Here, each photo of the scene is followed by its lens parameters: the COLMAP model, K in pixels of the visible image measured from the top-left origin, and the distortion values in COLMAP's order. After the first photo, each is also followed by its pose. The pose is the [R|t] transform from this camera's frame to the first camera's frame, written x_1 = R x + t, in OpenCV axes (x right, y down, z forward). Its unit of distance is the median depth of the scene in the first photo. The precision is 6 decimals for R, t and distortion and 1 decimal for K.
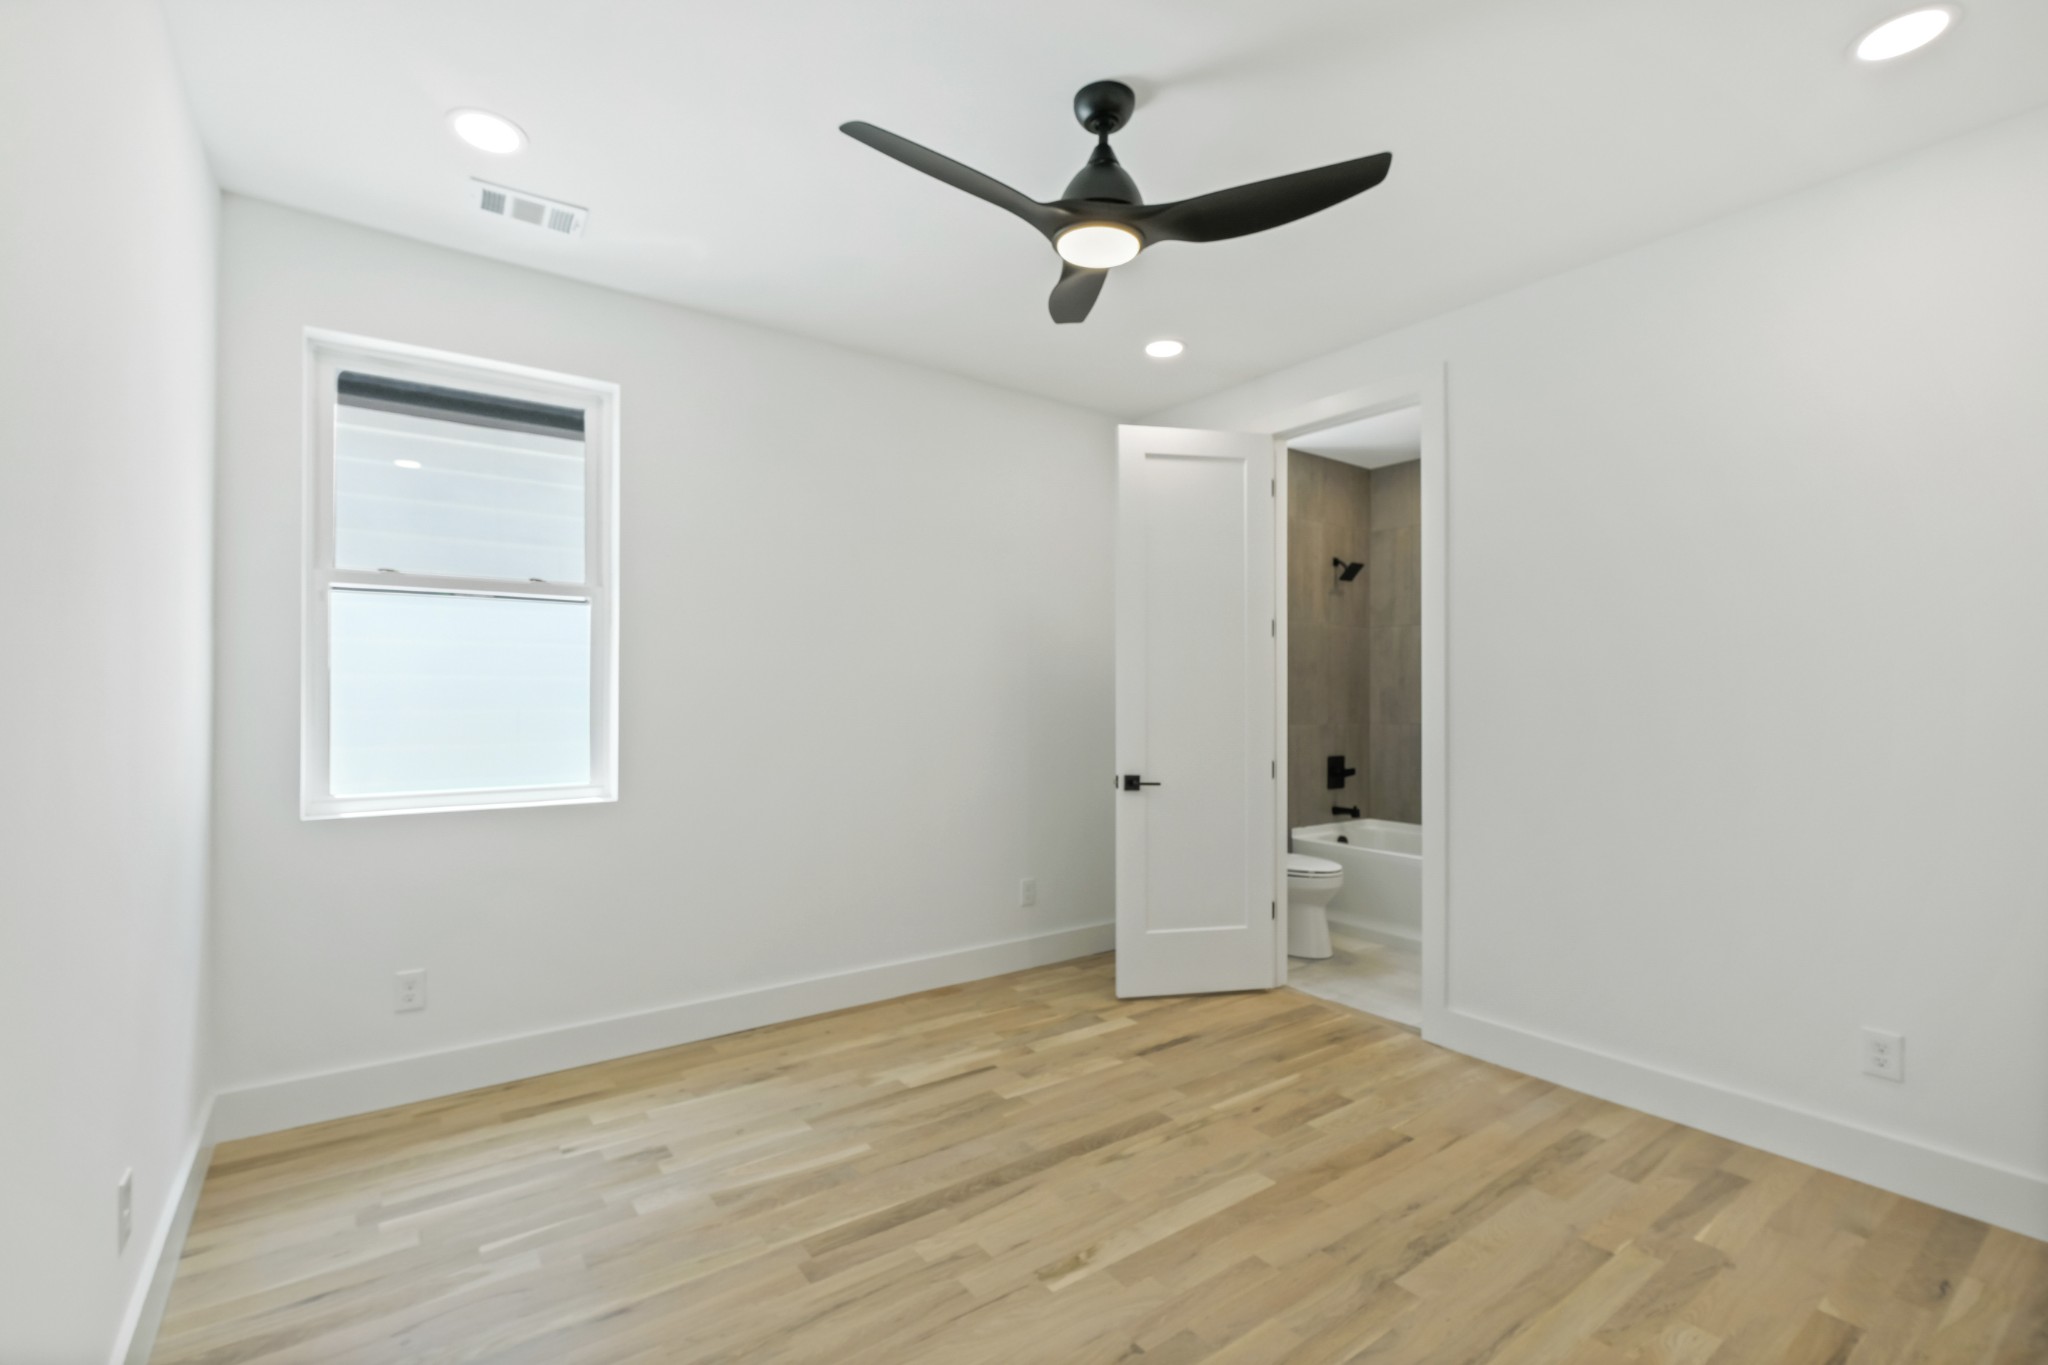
lens RADIAL K [[906.7, 0, 1015.4], [0, 906.7, 687.5], [0, 0, 1]] dist [0.000669, 0.000081]
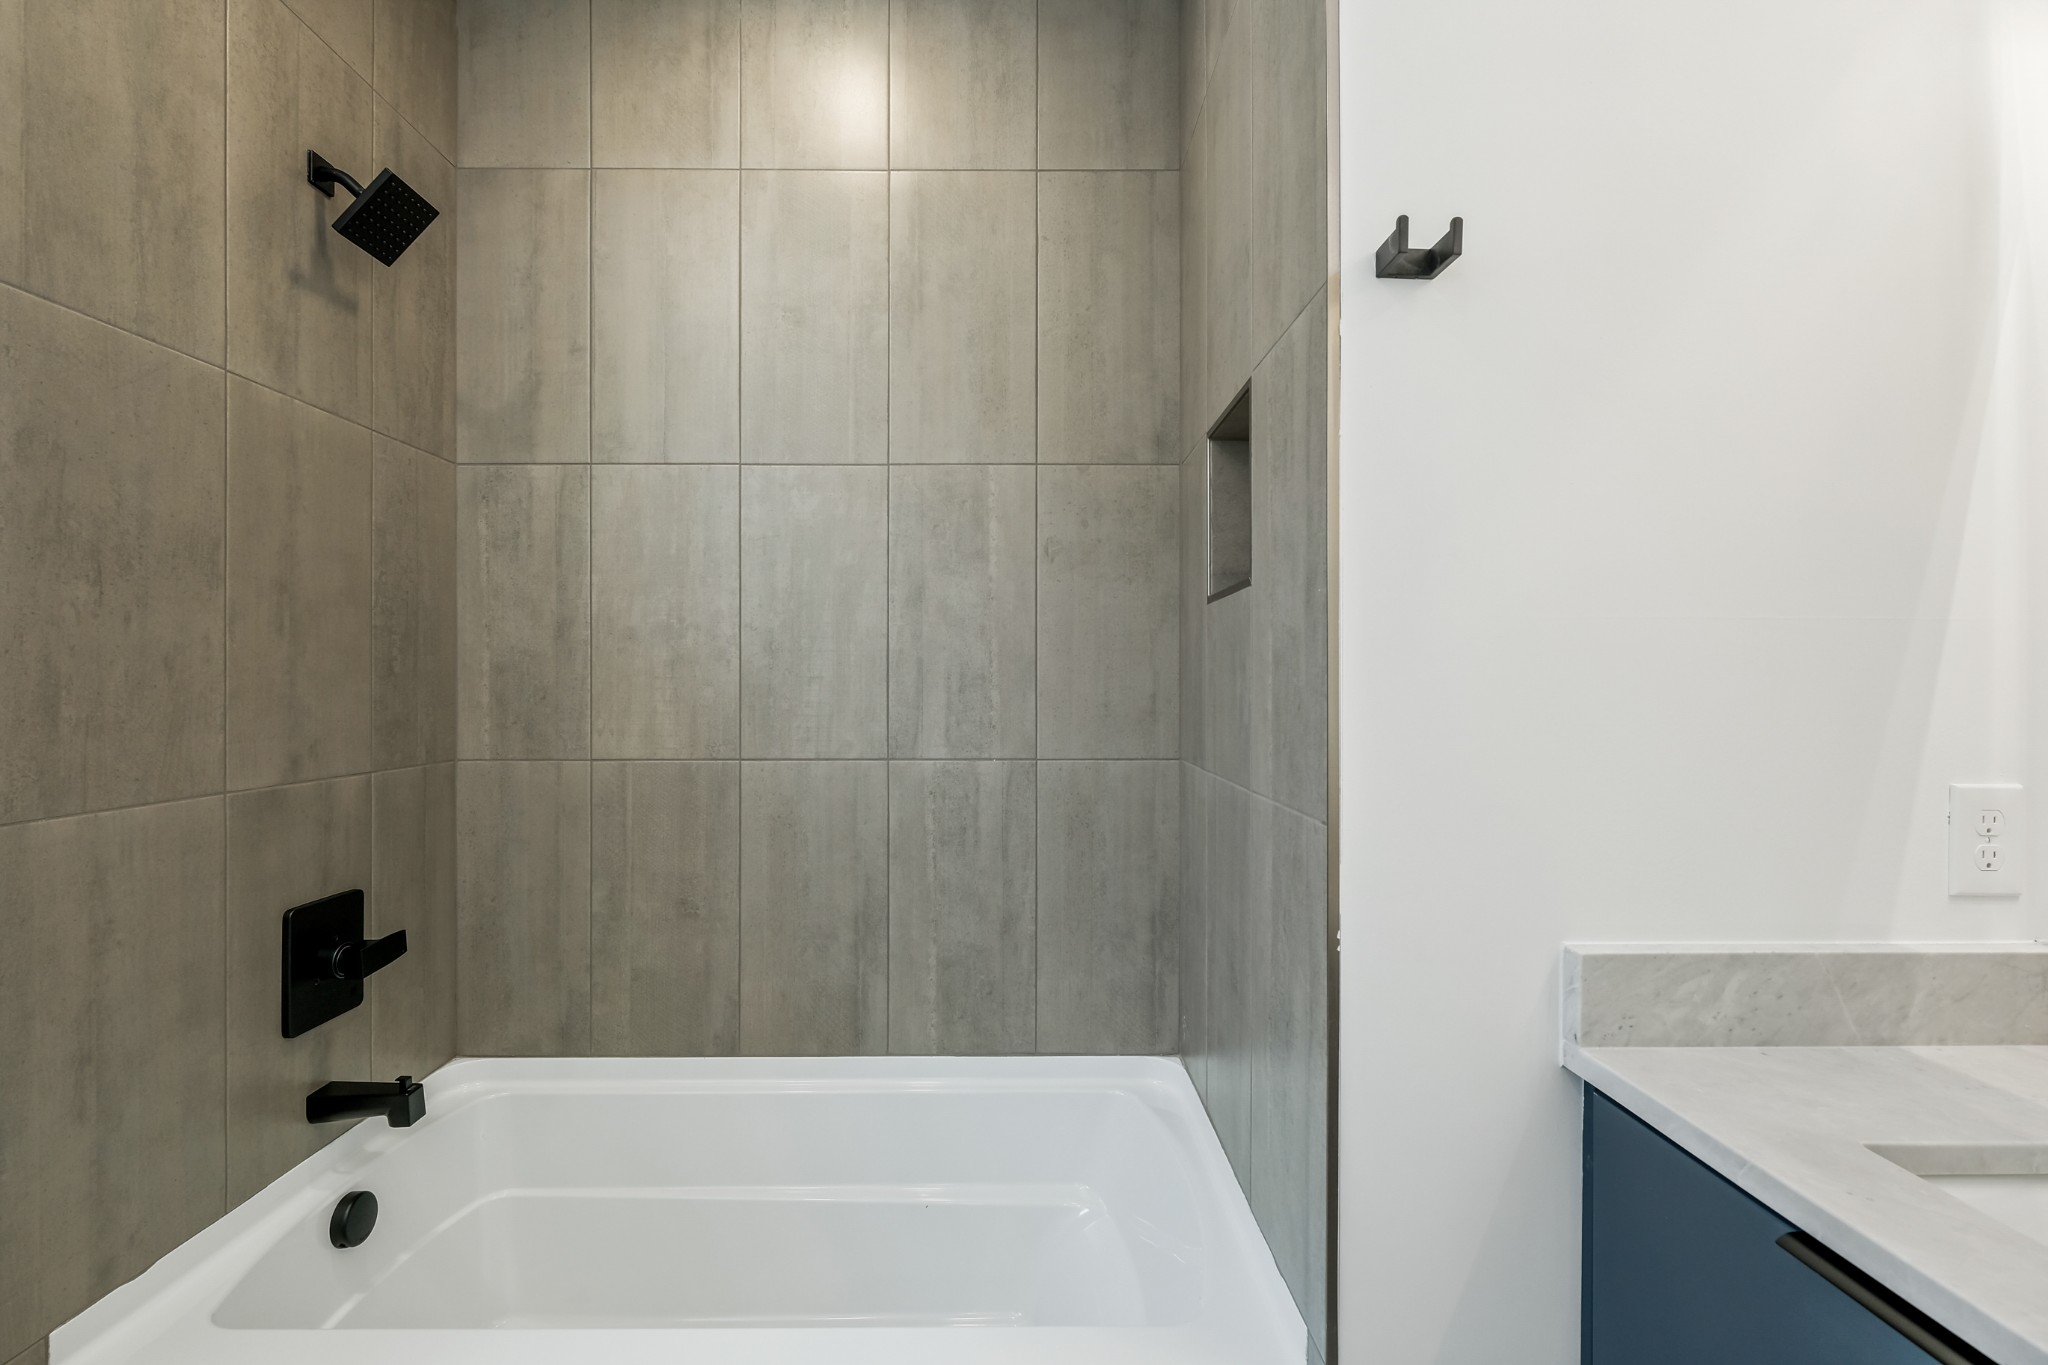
lens RADIAL K [[906.7, 0, 1015.4], [0, 906.7, 687.5], [0, 0, 1]] dist [0.000669, 0.000081]
pose [[0.584335, -0.008015, 0.811473, 0.255229], [-0.004449, 0.999905, 0.013080, 0.008422], [-0.811500, -0.011254, 0.584244, 0.676680]]
